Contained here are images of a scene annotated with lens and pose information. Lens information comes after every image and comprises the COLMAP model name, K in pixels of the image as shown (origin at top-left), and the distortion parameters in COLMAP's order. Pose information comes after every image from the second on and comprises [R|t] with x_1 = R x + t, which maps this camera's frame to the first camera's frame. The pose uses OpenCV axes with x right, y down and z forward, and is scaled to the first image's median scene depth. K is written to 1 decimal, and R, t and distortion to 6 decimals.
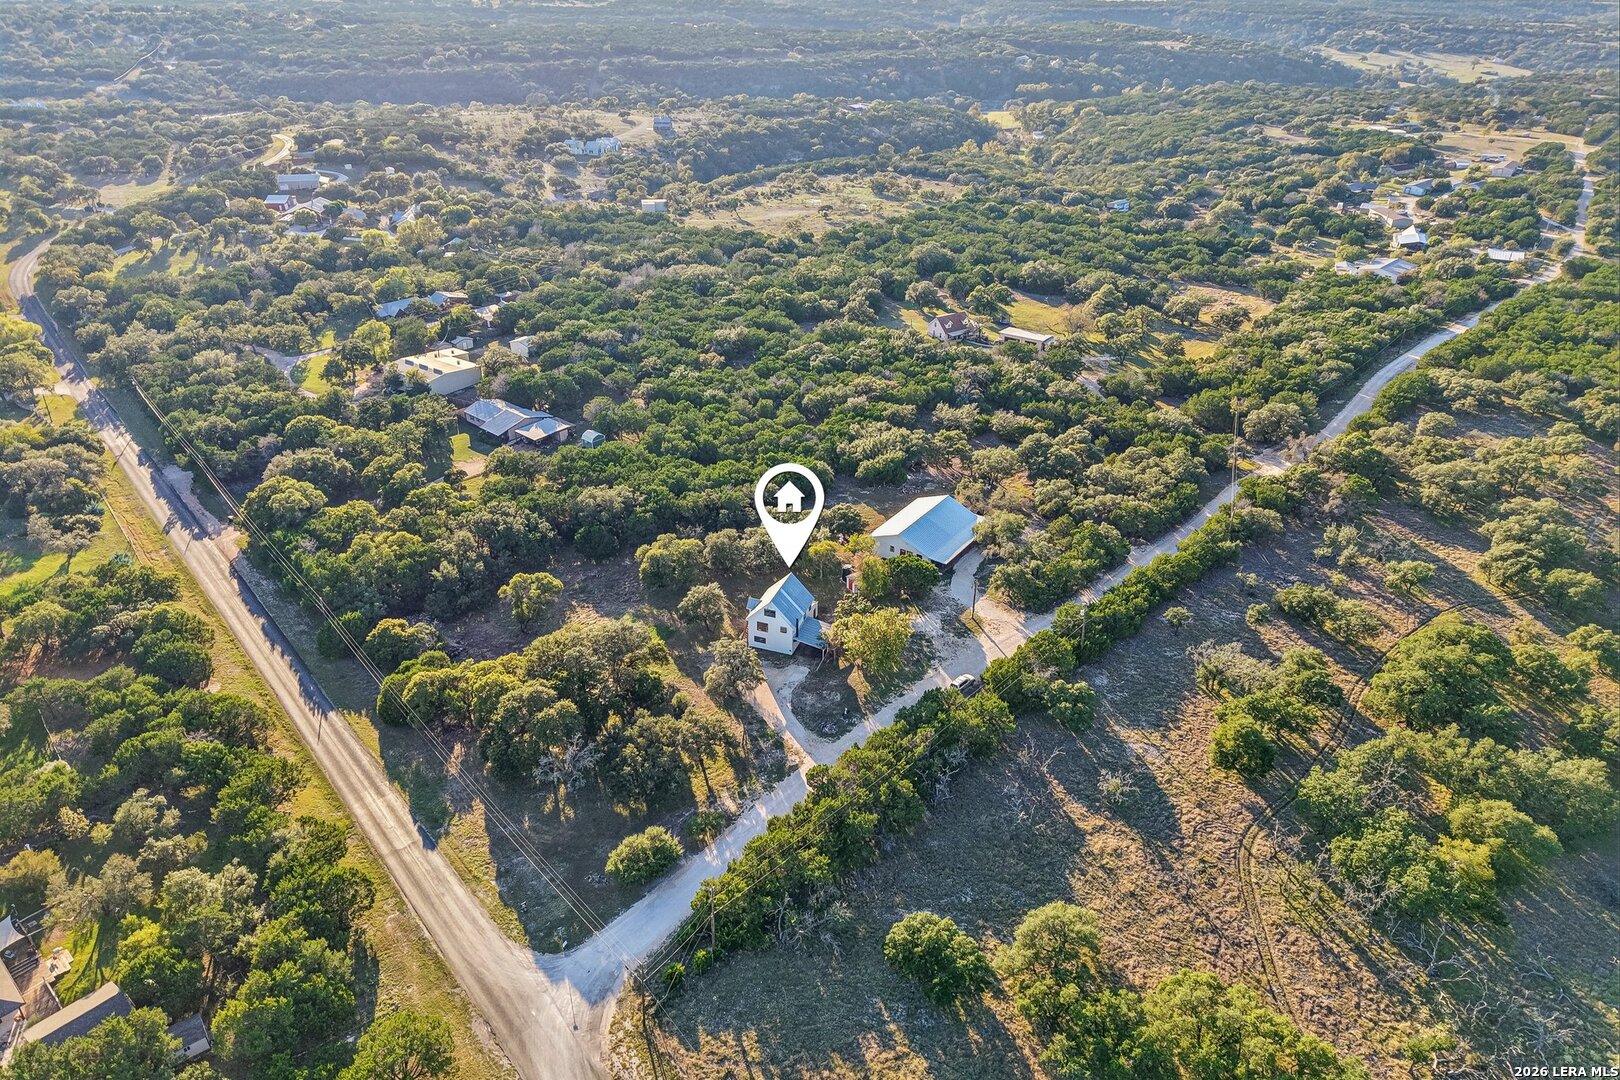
lens RADIAL K [[1074.7, 0, 810.0], [0, 1074.7, 540.0], [0, 0, 1]] dist [0.047182, -0.032541]
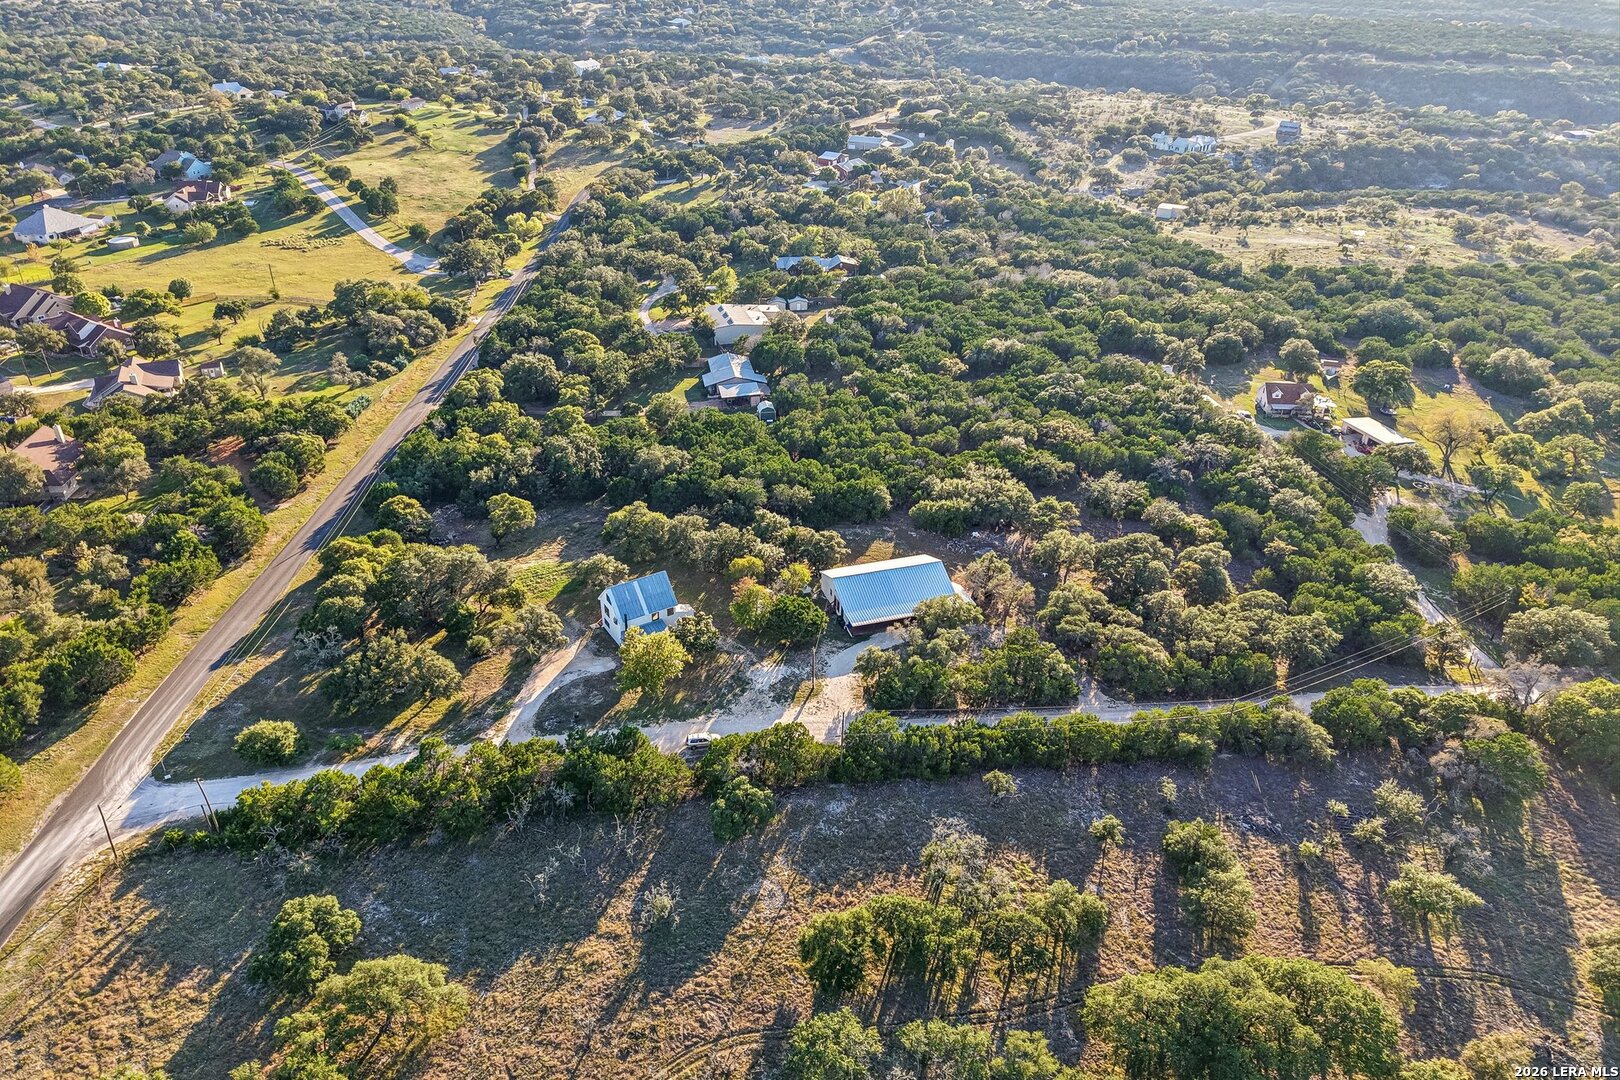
lens RADIAL K [[1075.6, 0, 810.0], [0, 1075.6, 540.0], [0, 0, 1]] dist [0.016469, -0.014791]
pose [[0.793080, 0.309870, -0.524409, 0.521741], [-0.303557, 0.947469, 0.100774, -0.118878], [0.528089, 0.079266, 0.845482, 0.226186]]
